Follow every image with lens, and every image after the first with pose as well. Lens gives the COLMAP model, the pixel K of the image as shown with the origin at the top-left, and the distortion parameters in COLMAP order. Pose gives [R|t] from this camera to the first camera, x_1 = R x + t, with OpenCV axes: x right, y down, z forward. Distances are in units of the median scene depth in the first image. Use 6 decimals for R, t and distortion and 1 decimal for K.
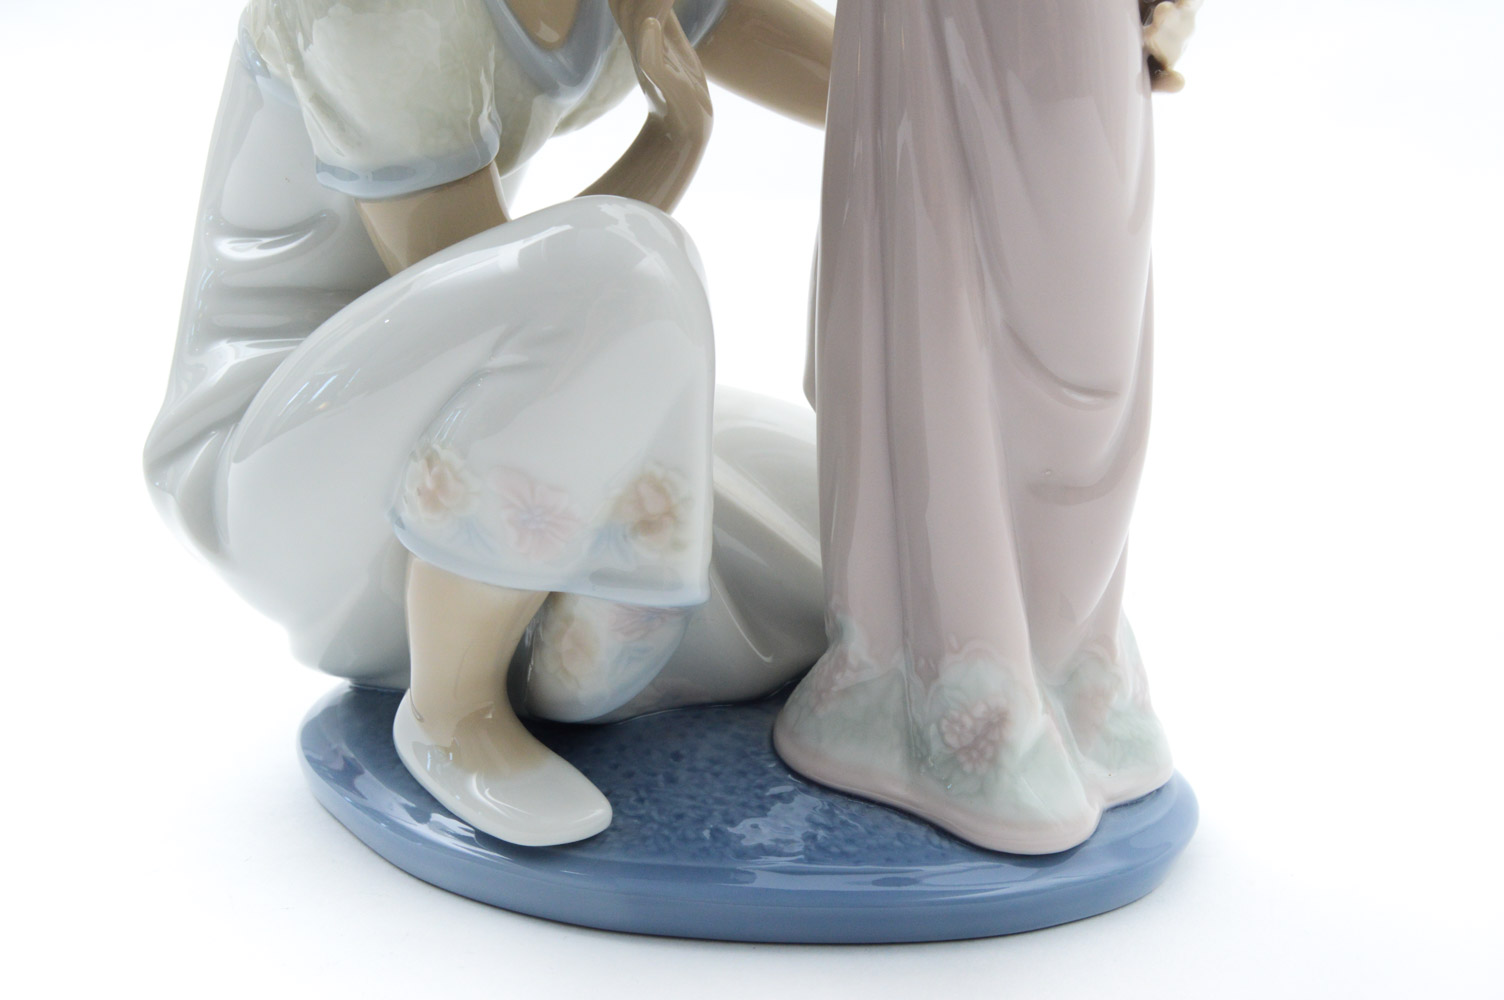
lens RADIAL K [[1756.3, 0, 751.7], [0, 1756.3, 497.5], [0, 0, 1]] dist [-0.065067, 0.000000]
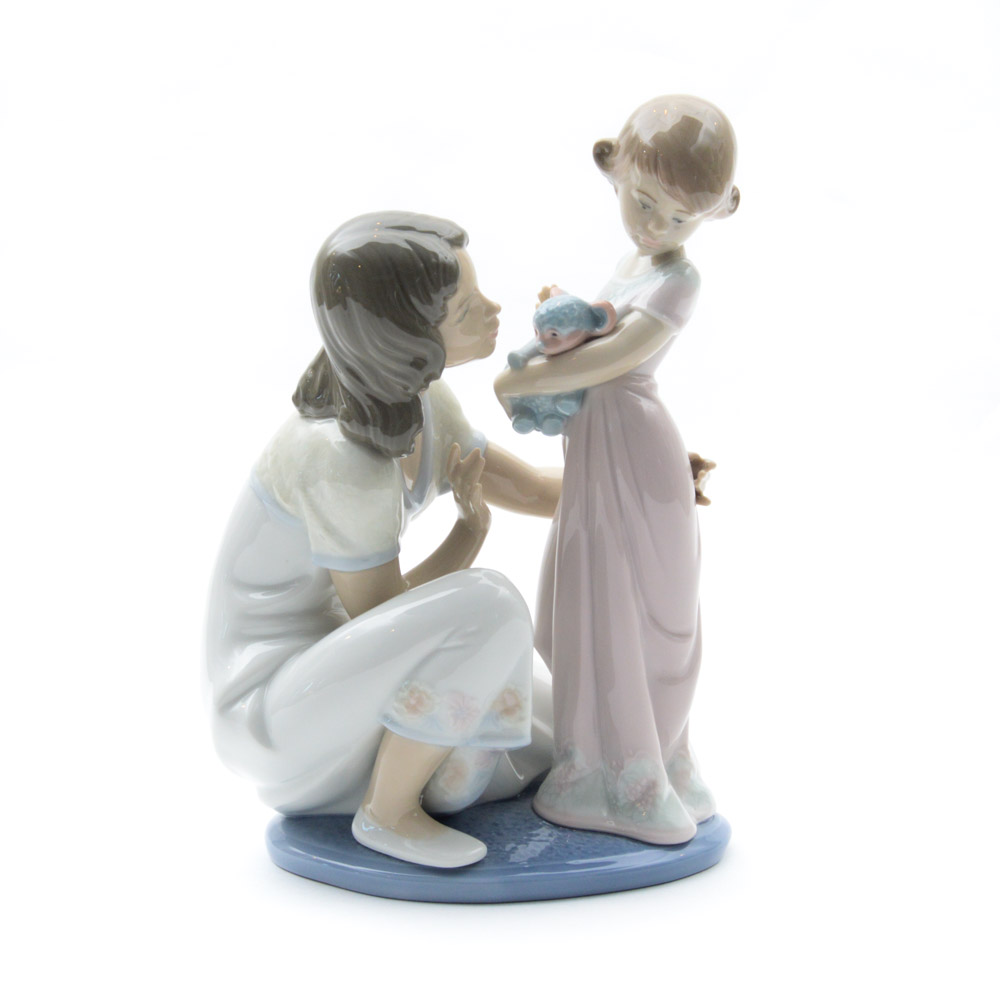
lens RADIAL K [[2217.1, 0, 438.0], [0, 2217.1, 512.6], [0, 0, 1]] dist [0.077017, 0.000000]
pose [[0.955191, -0.067909, 0.288093, -0.901754], [0.091740, 0.993318, -0.070025, -0.043998], [-0.281413, 0.093317, 0.955039, -1.635815]]
